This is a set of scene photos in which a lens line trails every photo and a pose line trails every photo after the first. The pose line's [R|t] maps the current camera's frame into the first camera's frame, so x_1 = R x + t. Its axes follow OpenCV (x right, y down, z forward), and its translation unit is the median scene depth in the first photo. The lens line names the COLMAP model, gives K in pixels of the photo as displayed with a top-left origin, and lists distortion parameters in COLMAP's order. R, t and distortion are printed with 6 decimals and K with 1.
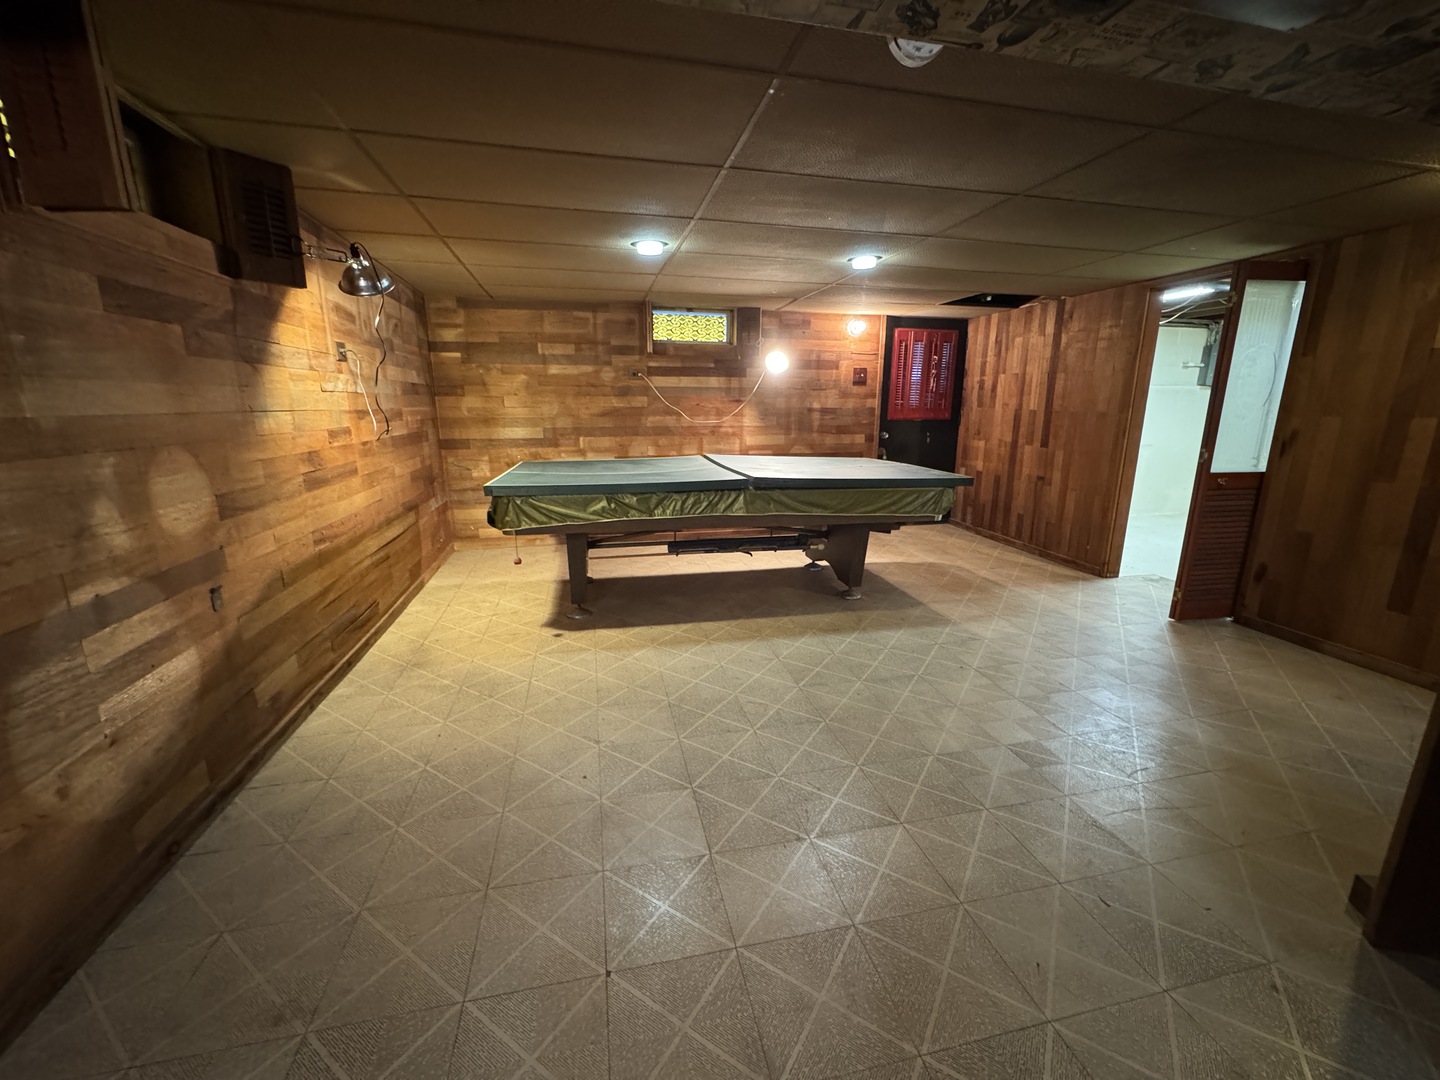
lens RADIAL K [[572.3, 0, 722.4], [0, 572.3, 536.8], [0, 0, 1]] dist [-0.001810, -0.000268]
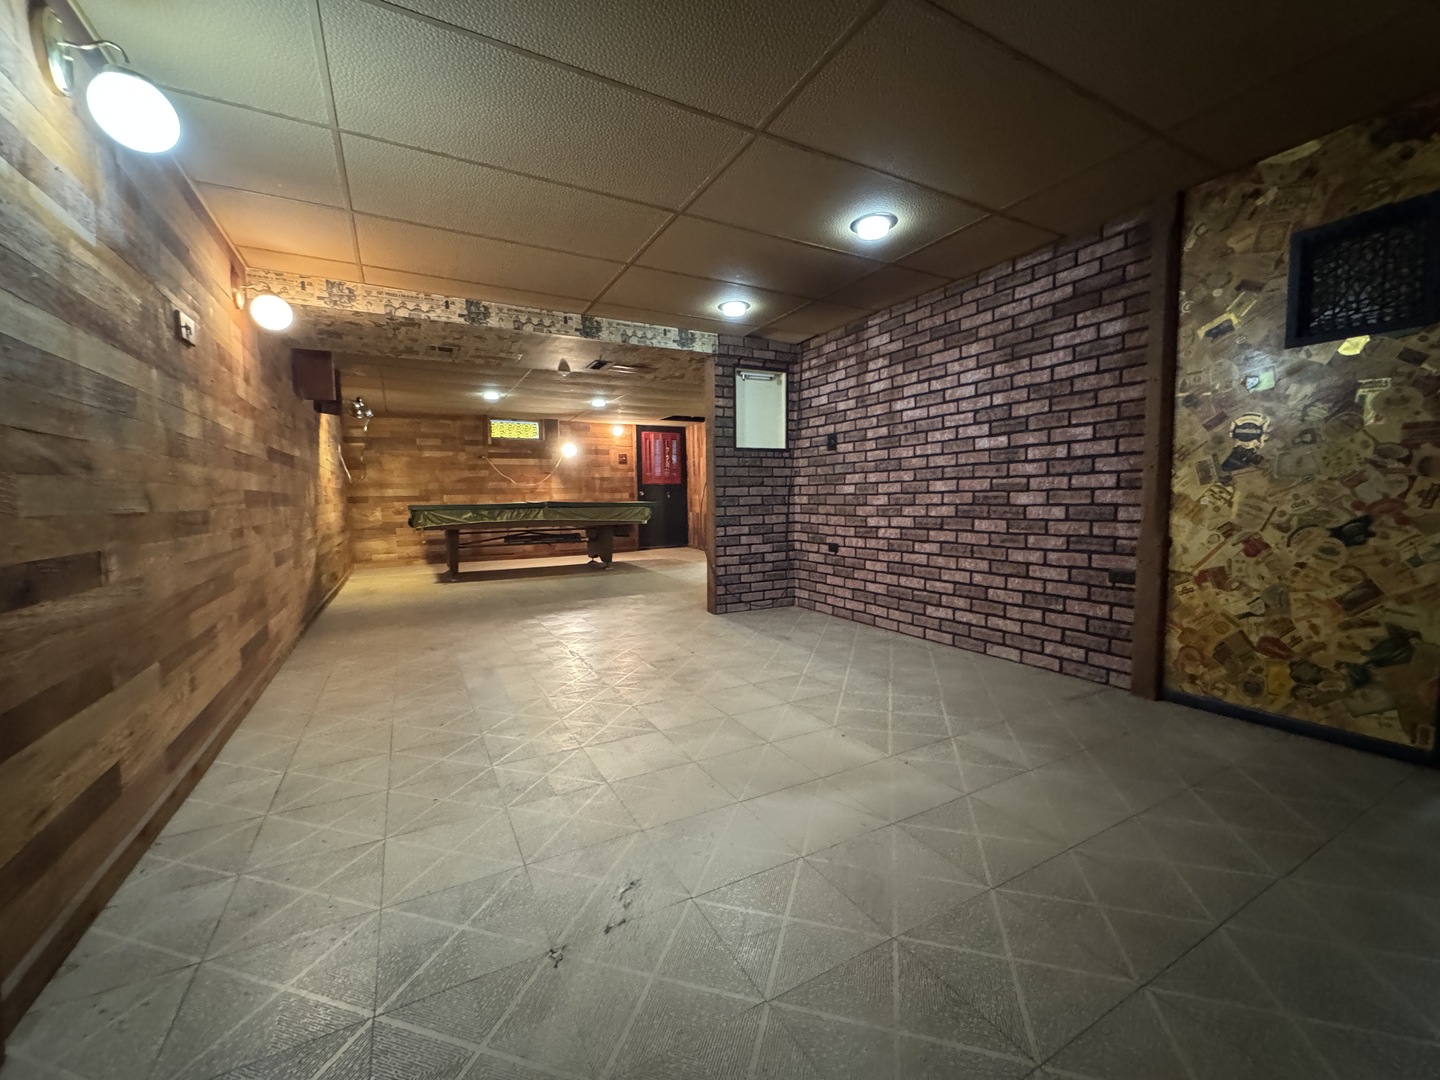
lens RADIAL K [[572.3, 0, 721.9], [0, 572.3, 542.1], [0, 0, 1]] dist [-0.001810, -0.000268]
pose [[0.962097, -0.039401, 0.269848, 0.061462], [0.079193, 0.987233, -0.138202, 0.237700], [-0.260957, 0.154333, 0.952934, -0.704841]]
